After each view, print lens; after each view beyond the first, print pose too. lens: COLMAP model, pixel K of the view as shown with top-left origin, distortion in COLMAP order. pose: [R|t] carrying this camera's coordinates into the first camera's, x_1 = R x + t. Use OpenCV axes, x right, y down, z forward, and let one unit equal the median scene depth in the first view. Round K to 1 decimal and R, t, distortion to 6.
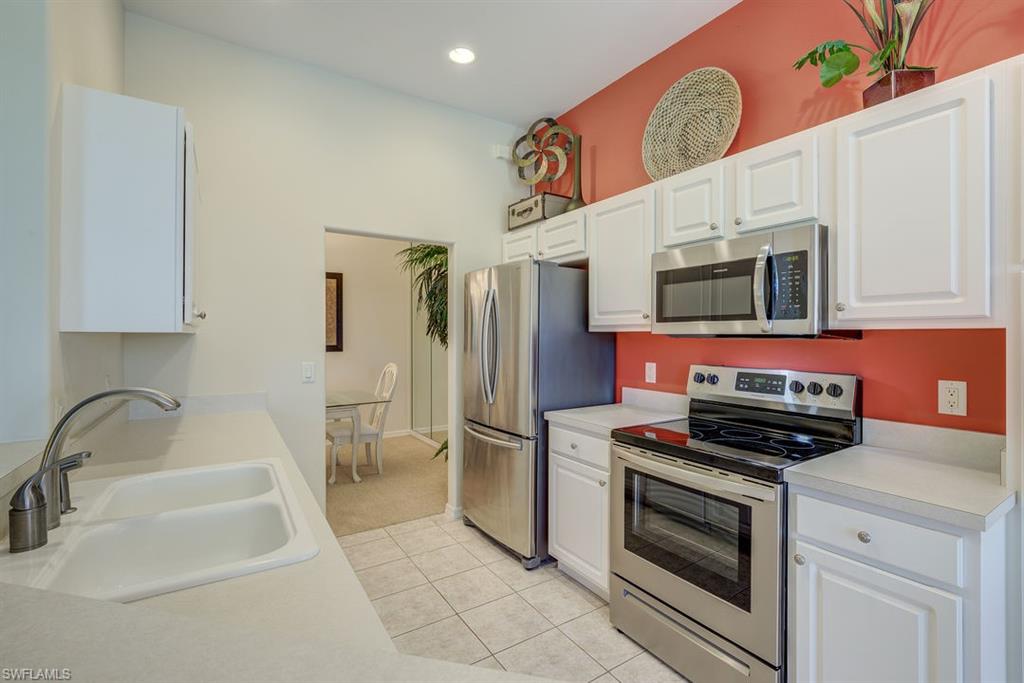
lens RADIAL K [[466.7, 0, 514.3], [0, 466.7, 336.1], [0, 0, 1]] dist [-0.010170, 0.000536]
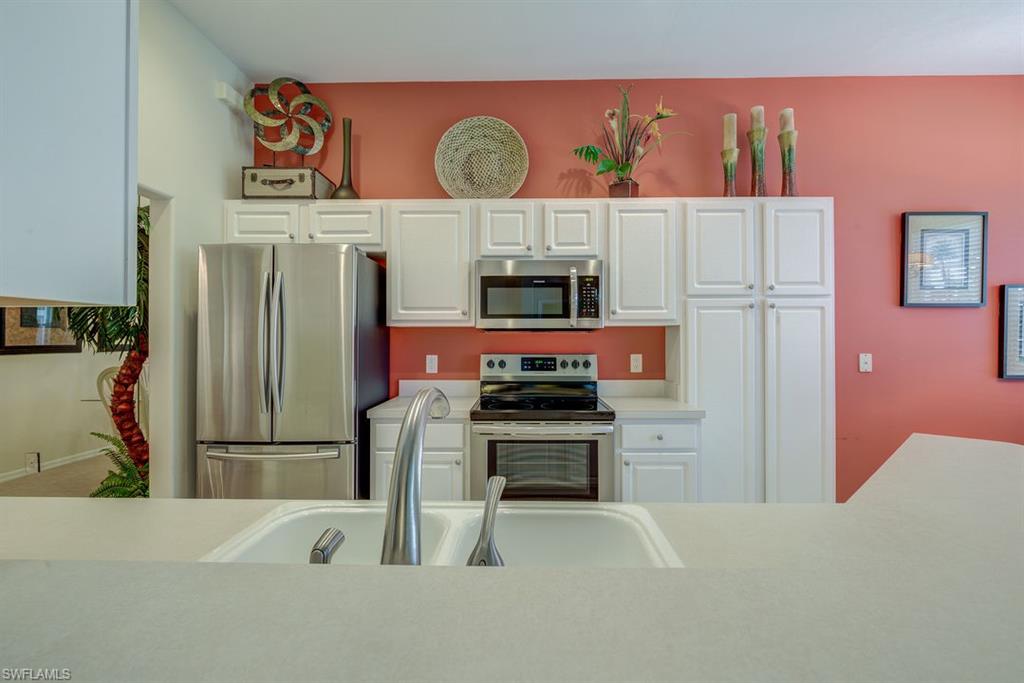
lens RADIAL K [[466.7, 0, 517.3], [0, 466.7, 339.5], [0, 0, 1]] dist [-0.010170, 0.000536]
pose [[0.542904, -0.003836, 0.839786, -0.625927], [0.004529, 0.999988, 0.001640, 0.022260], [-0.839782, 0.002913, 0.542916, 0.265352]]
